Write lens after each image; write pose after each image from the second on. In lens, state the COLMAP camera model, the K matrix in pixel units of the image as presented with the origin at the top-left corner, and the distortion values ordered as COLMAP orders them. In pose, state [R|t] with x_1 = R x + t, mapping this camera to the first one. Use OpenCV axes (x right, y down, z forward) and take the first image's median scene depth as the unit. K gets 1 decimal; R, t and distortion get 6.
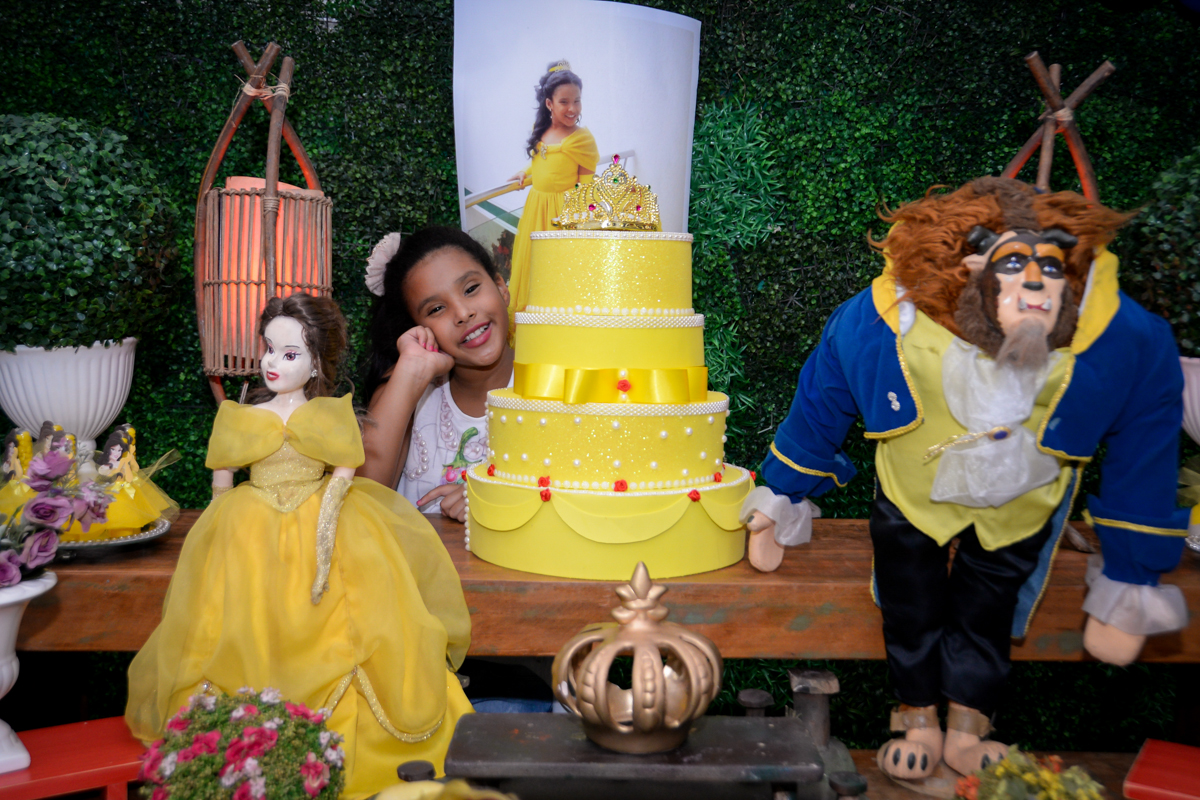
lens RADIAL K [[1227.2, 0, 584.6], [0, 1227.2, 424.1], [0, 0, 1]] dist [-0.078087, 0.238213]
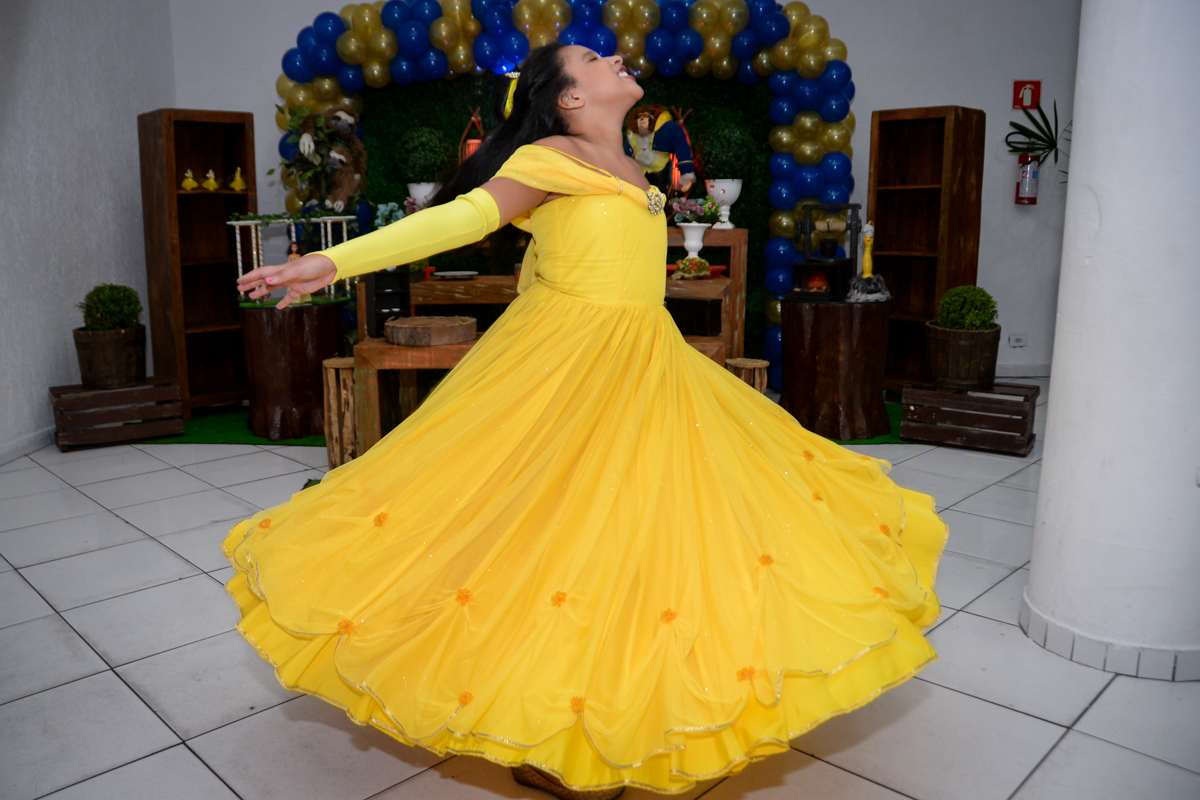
lens RADIAL K [[936.2, 0, 534.7], [0, 936.2, 399.9], [0, 0, 1]] dist [-0.160831, 0.107144]
pose [[0.998005, -0.013088, -0.061763, 0.109914], [0.018362, 0.996159, 0.085616, 0.399027], [0.060406, -0.086579, 0.994412, -2.125977]]
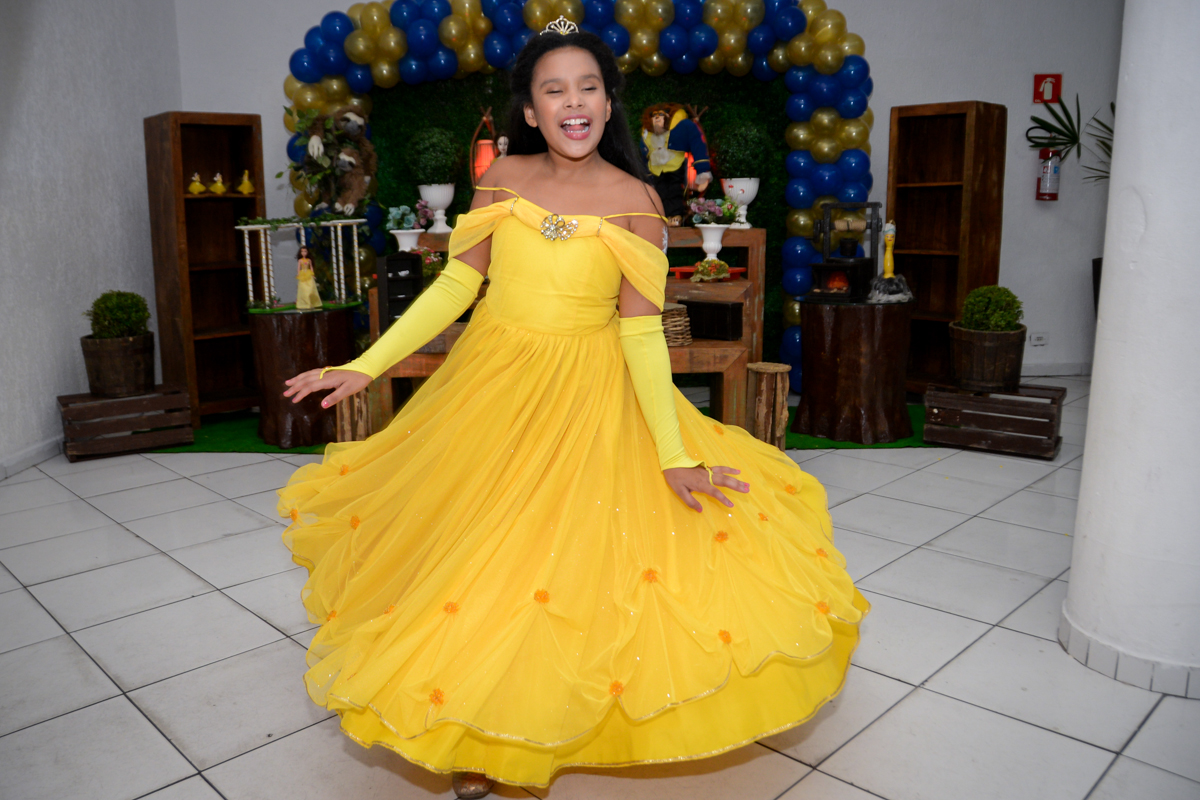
lens RADIAL K [[939.1, 0, 534.0], [0, 939.1, 402.2], [0, 0, 1]] dist [-0.161497, 0.104401]
pose [[0.997244, -0.020510, -0.071303, 0.085618], [0.026966, 0.995504, 0.090800, 0.377849], [0.069120, -0.092473, 0.993313, -2.081525]]
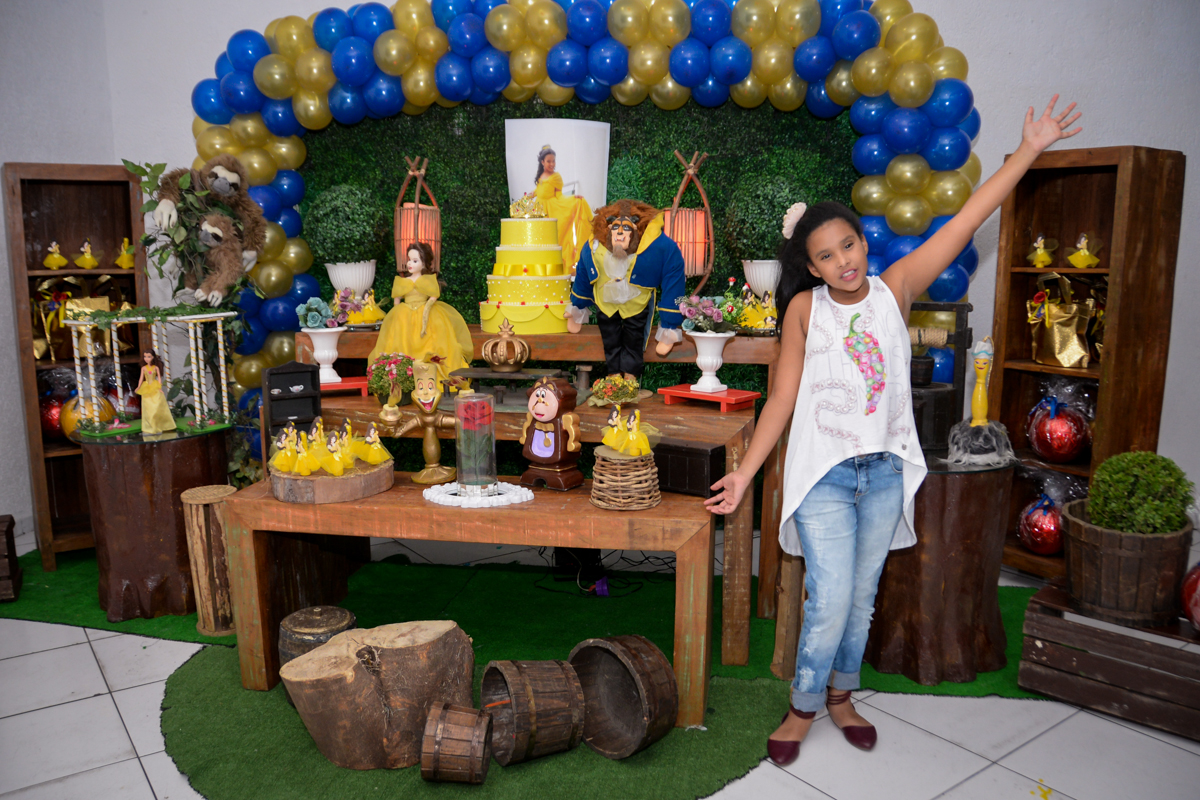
lens RADIAL K [[938.4, 0, 580.3], [0, 938.4, 419.8], [0, 0, 1]] dist [-0.153448, 0.106704]
pose [[0.982242, 0.014715, -0.187040, 0.537701], [-0.000841, 0.997255, 0.074042, 0.147235], [0.187616, -0.072570, 0.979558, -1.111776]]
